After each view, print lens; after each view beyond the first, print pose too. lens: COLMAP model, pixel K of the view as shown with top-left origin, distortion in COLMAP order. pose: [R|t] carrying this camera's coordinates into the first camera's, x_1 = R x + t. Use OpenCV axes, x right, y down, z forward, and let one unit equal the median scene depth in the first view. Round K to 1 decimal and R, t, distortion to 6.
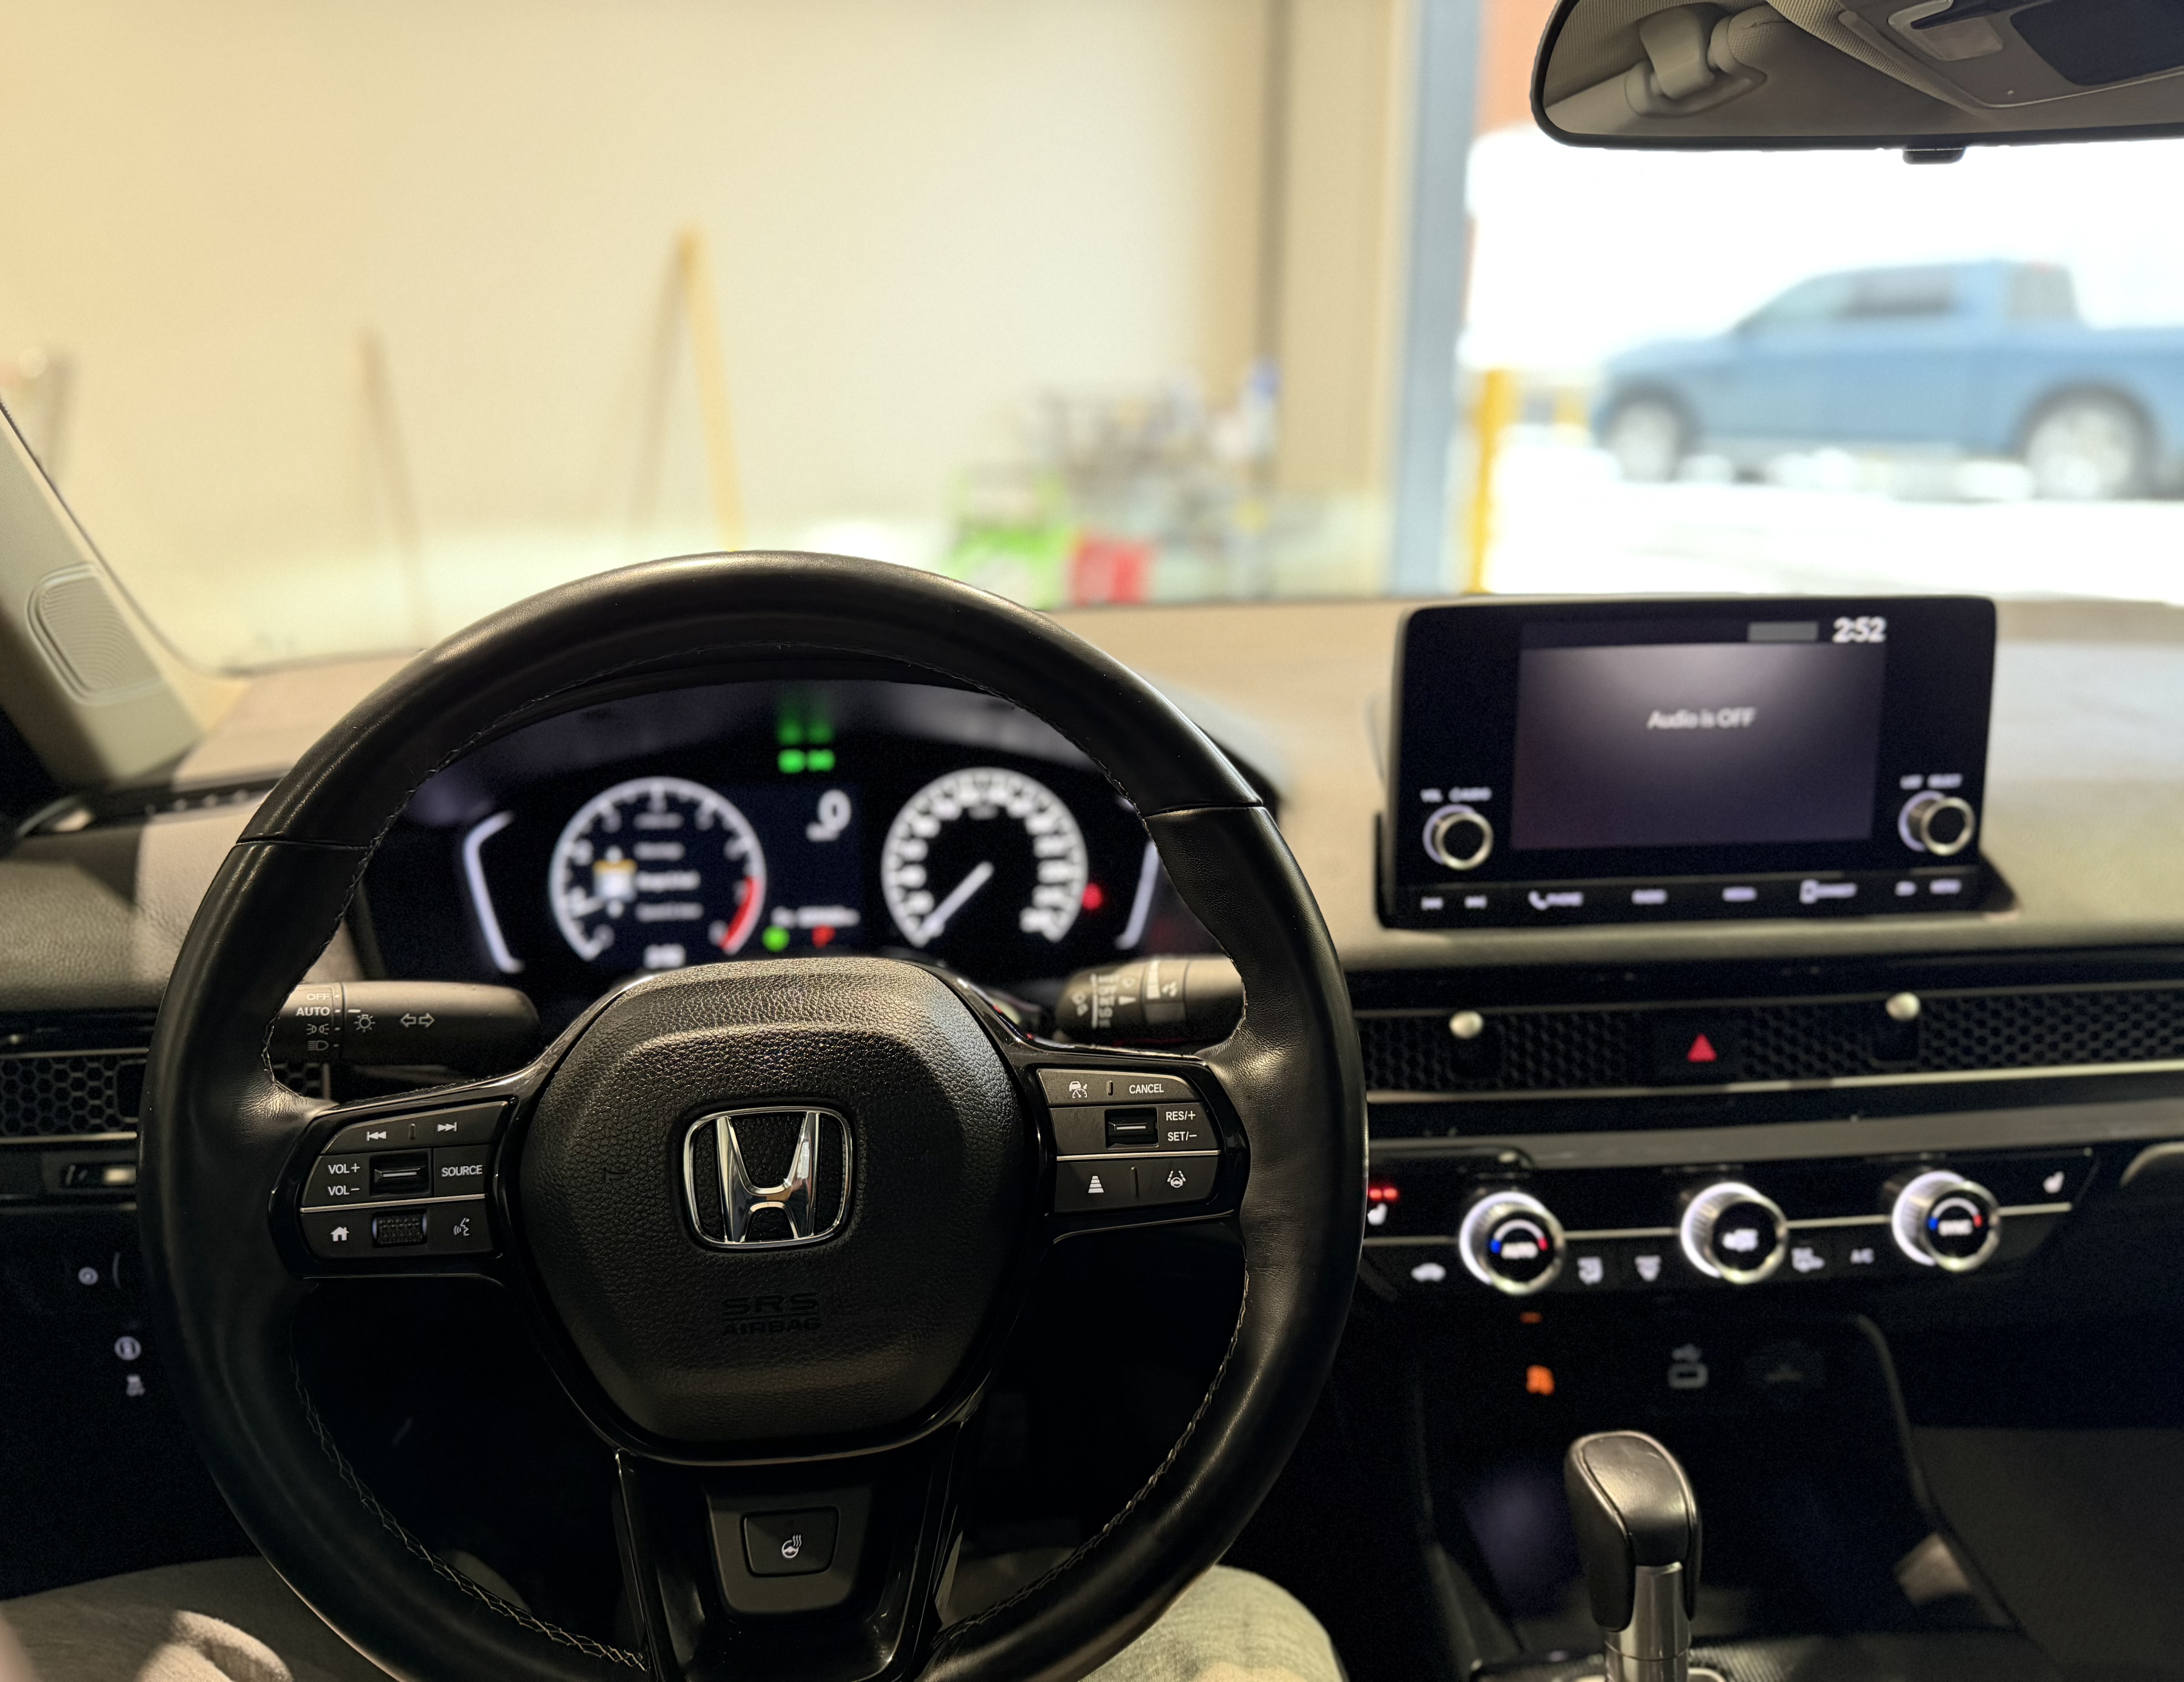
lens RADIAL K [[1509.2, 0, 1092.0], [0, 1509.2, 841.0], [0, 0, 1]] dist [-0.120573, 0.157807]
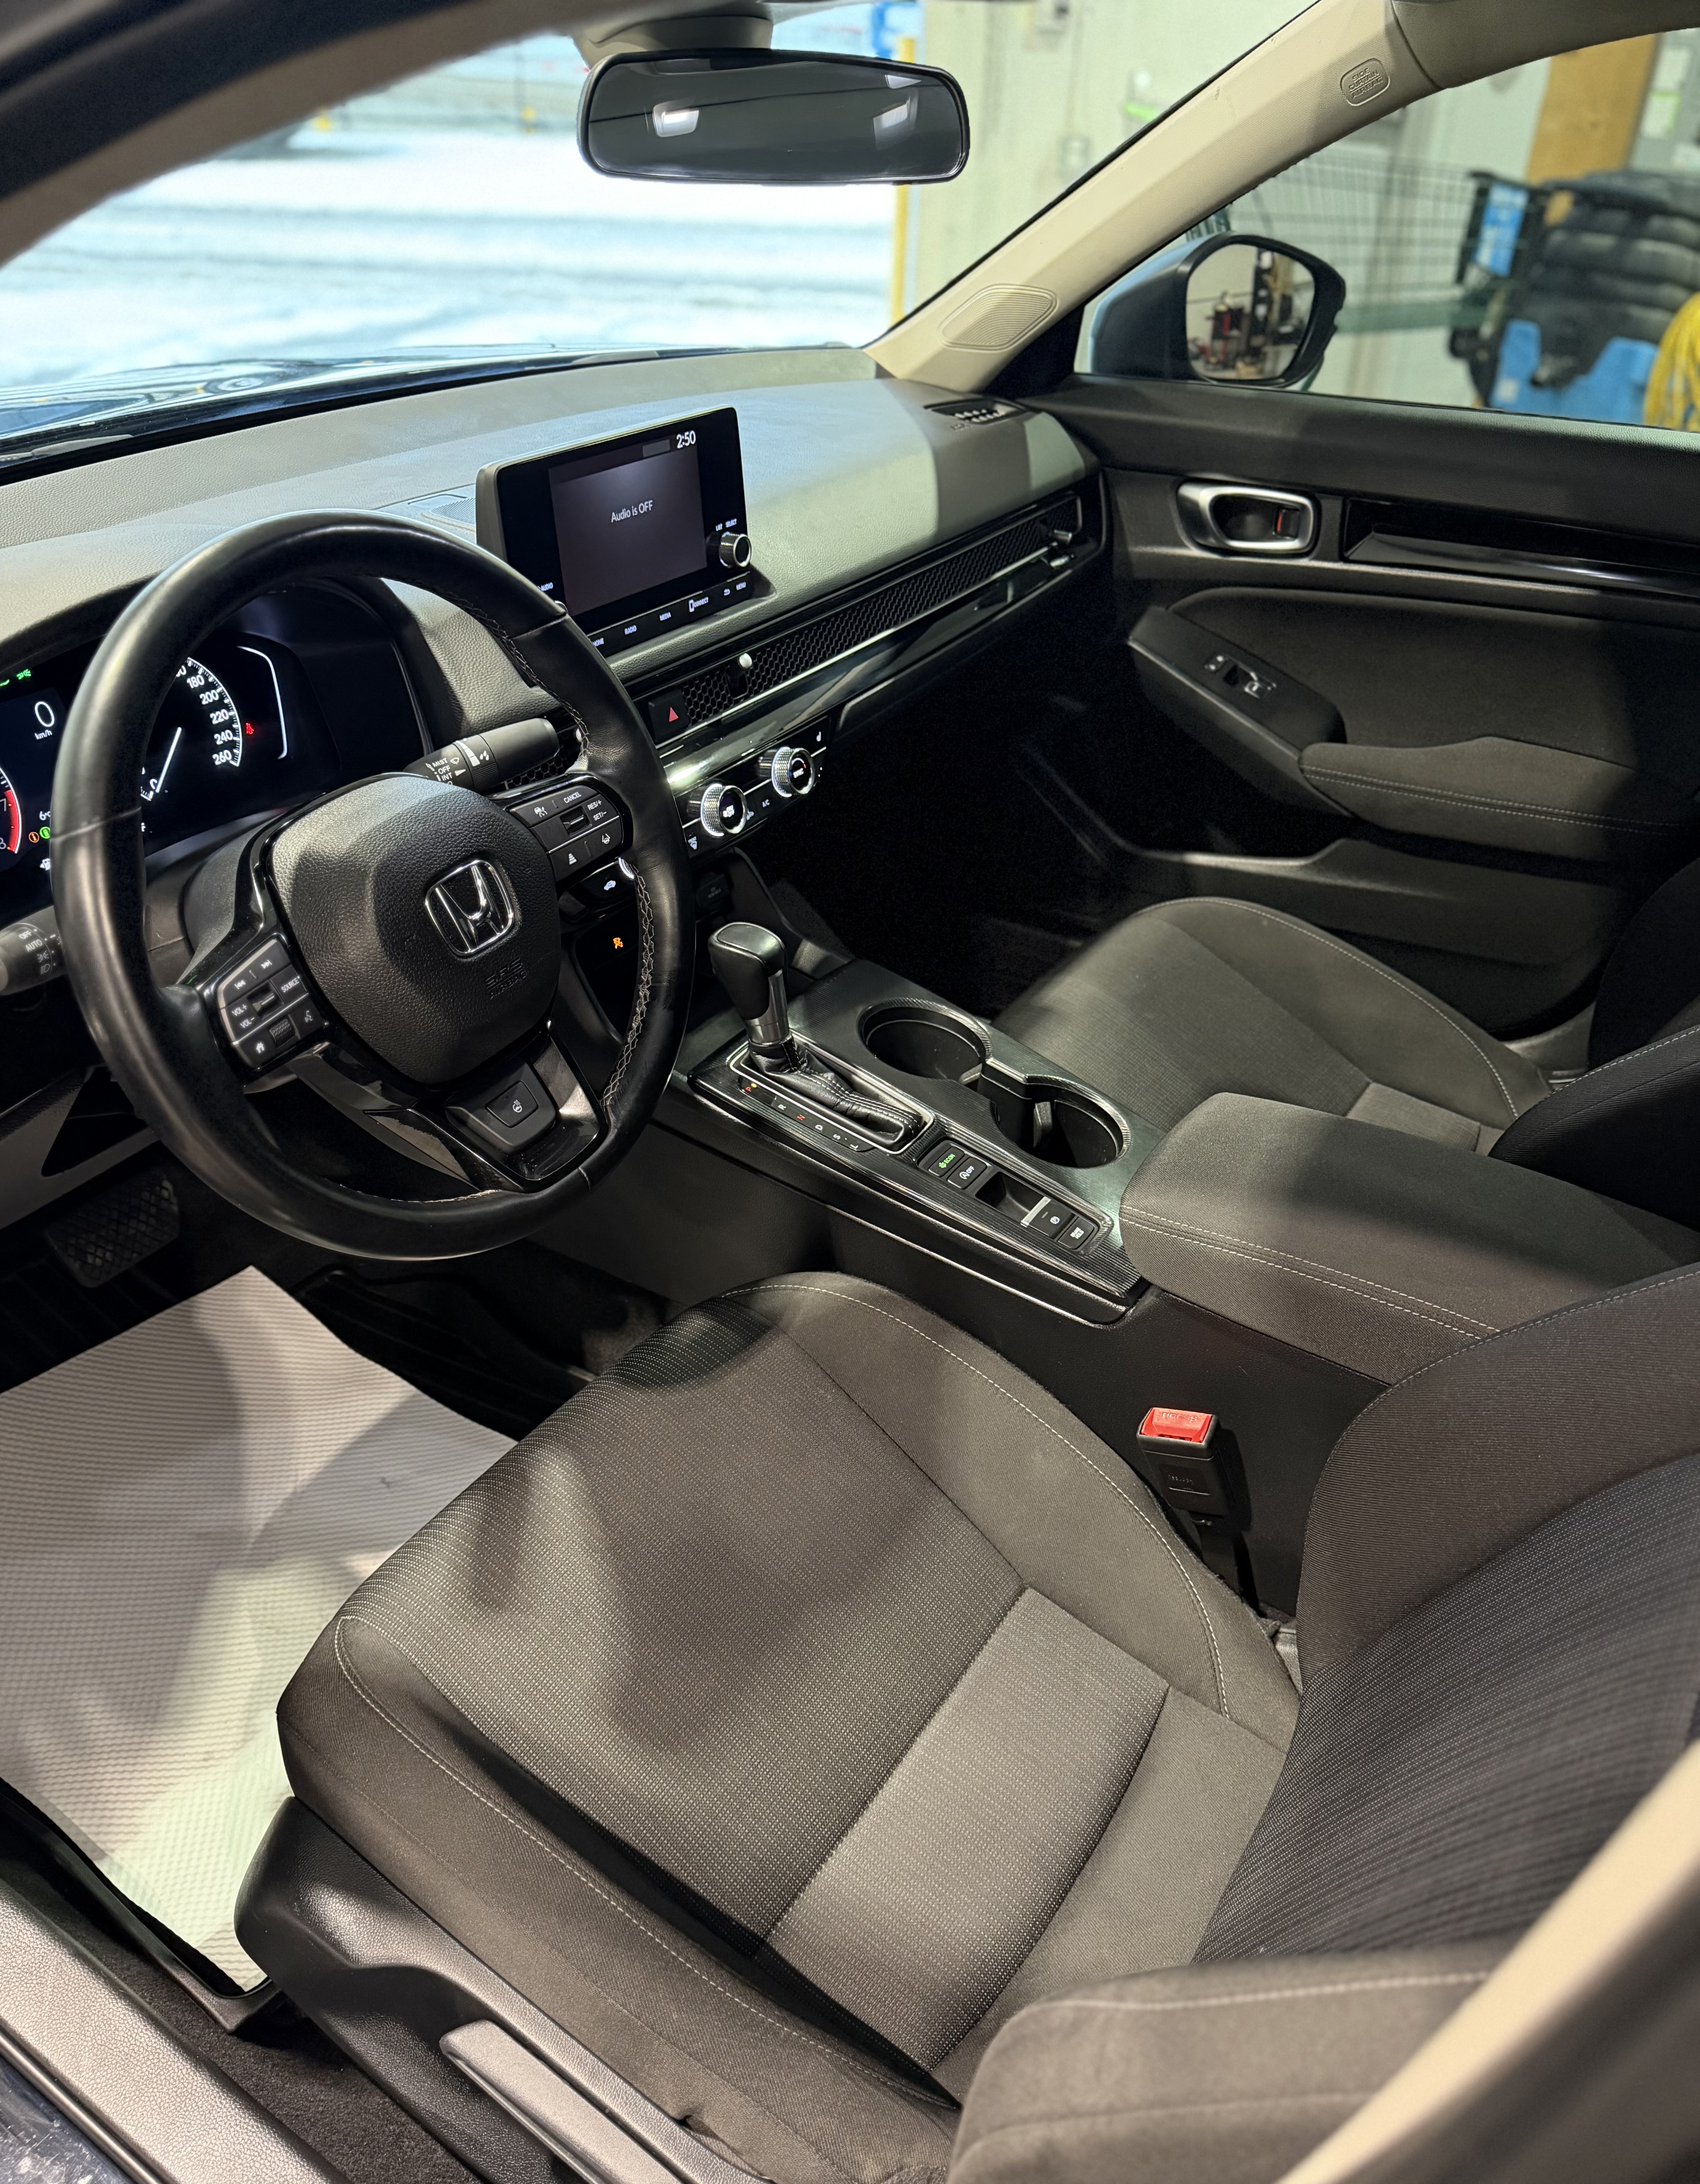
lens RADIAL K [[1621.2, 0, 850.0], [0, 1621.2, 1092.0], [0, 0, 1]] dist [0.006132, 0.001495]
pose [[0.605521, -0.414312, 0.679478, -0.908689], [0.182671, 0.903360, 0.388036, -0.152677], [-0.774581, -0.110843, 0.622687, -0.361844]]
